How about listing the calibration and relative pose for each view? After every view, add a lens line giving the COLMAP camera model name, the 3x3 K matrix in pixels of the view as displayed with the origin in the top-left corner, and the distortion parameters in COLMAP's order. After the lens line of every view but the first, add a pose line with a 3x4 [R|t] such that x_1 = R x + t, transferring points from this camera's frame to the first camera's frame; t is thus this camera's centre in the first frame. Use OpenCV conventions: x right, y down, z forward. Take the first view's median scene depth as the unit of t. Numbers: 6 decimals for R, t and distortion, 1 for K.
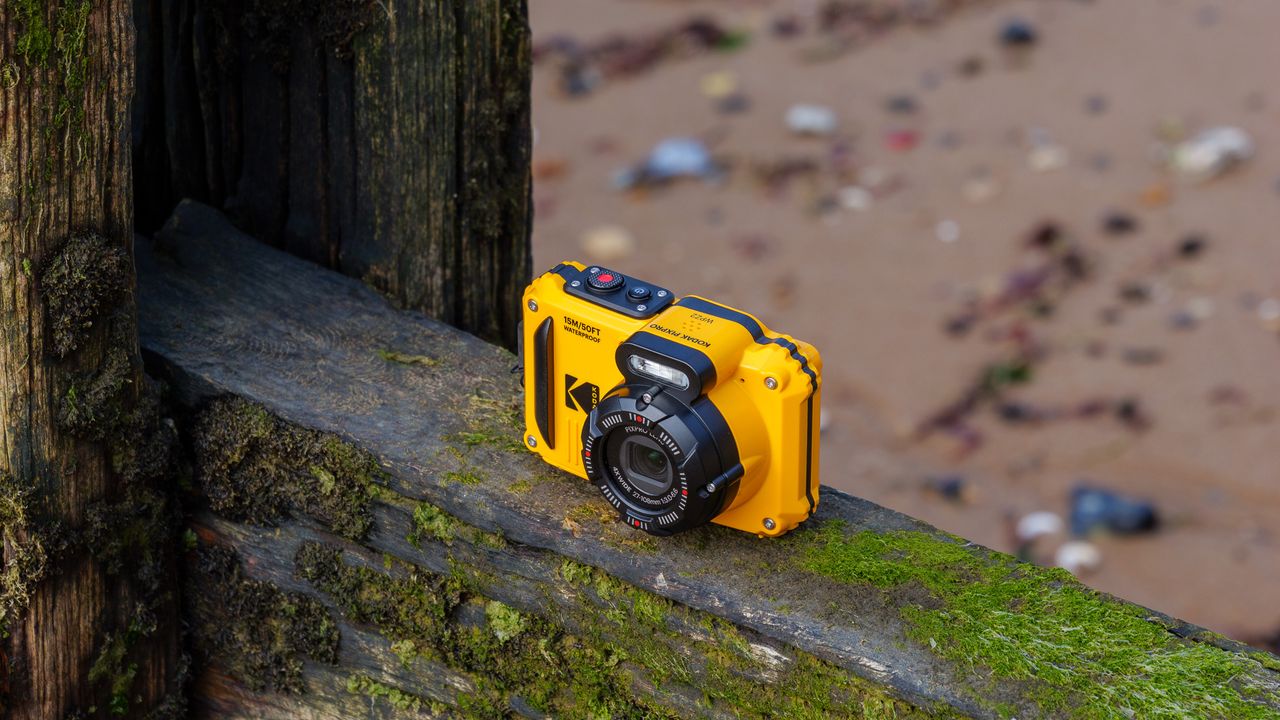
lens RADIAL K [[4889.0, 0, 640.0], [0, 4889.0, 360.0], [0, 0, 1]] dist [-0.162534, -2.694354]
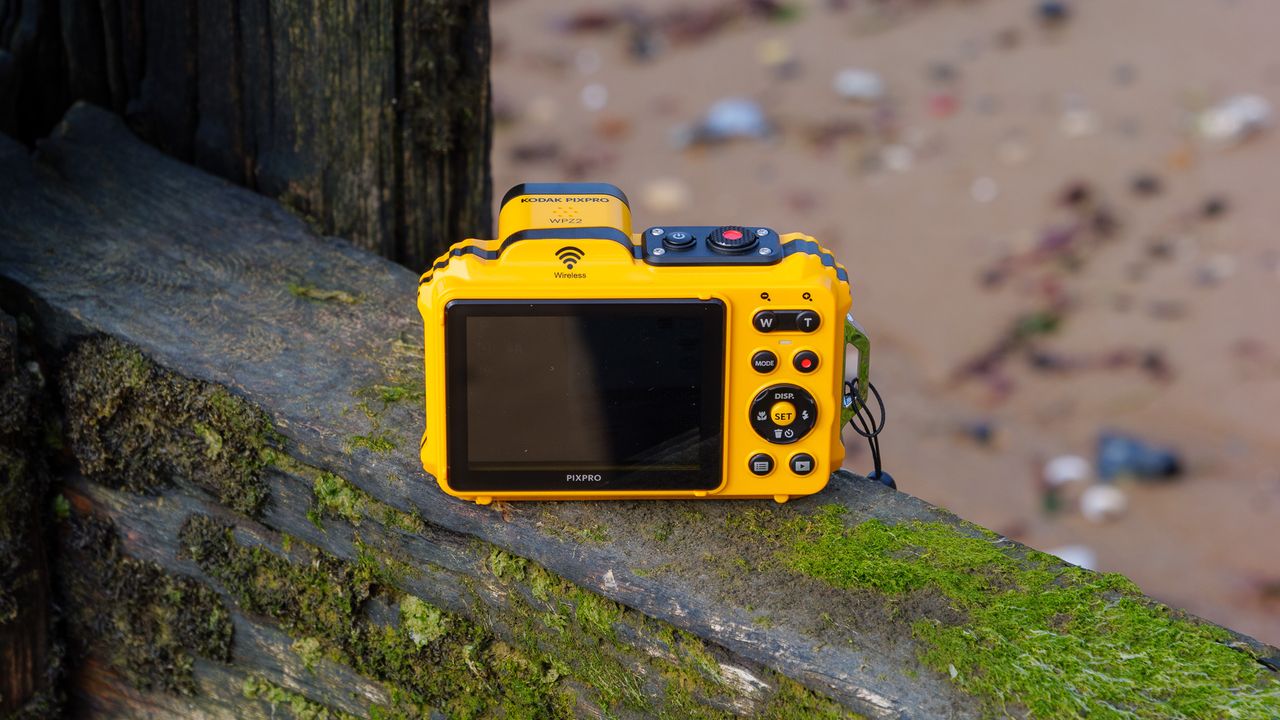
lens RADIAL K [[3762.2, 0, 640.0], [0, 3762.2, 360.0], [0, 0, 1]] dist [-0.107132, -0.082275]
pose [[0.999457, 0.017477, -0.027929, 0.024140], [-0.017089, 0.999755, 0.014068, 0.000990], [0.028168, -0.013584, 0.999511, 0.372311]]
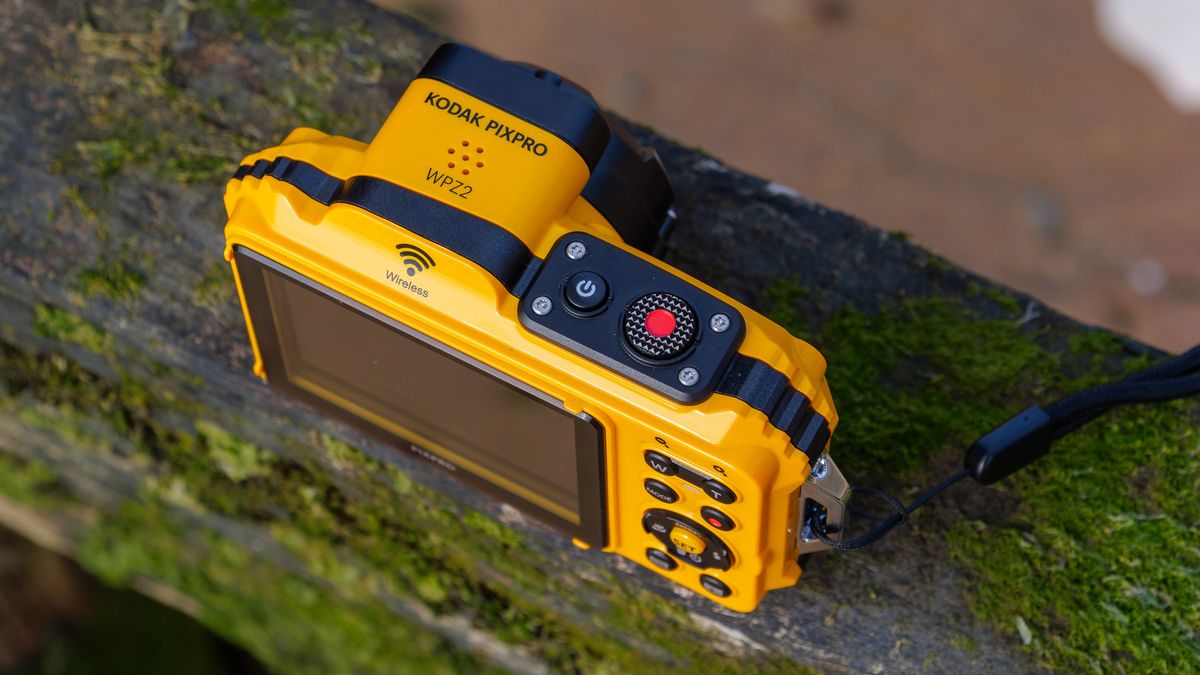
lens RADIAL K [[3493.5, 0, 600.0], [0, 3493.5, 337.5], [0, 0, 1]] dist [0.050328, 0.225546]
pose [[0.982565, -0.182125, 0.037369, 0.002720], [0.119818, 0.773993, 0.621755, -0.208142], [-0.142161, -0.606437, 0.782320, 0.655765]]
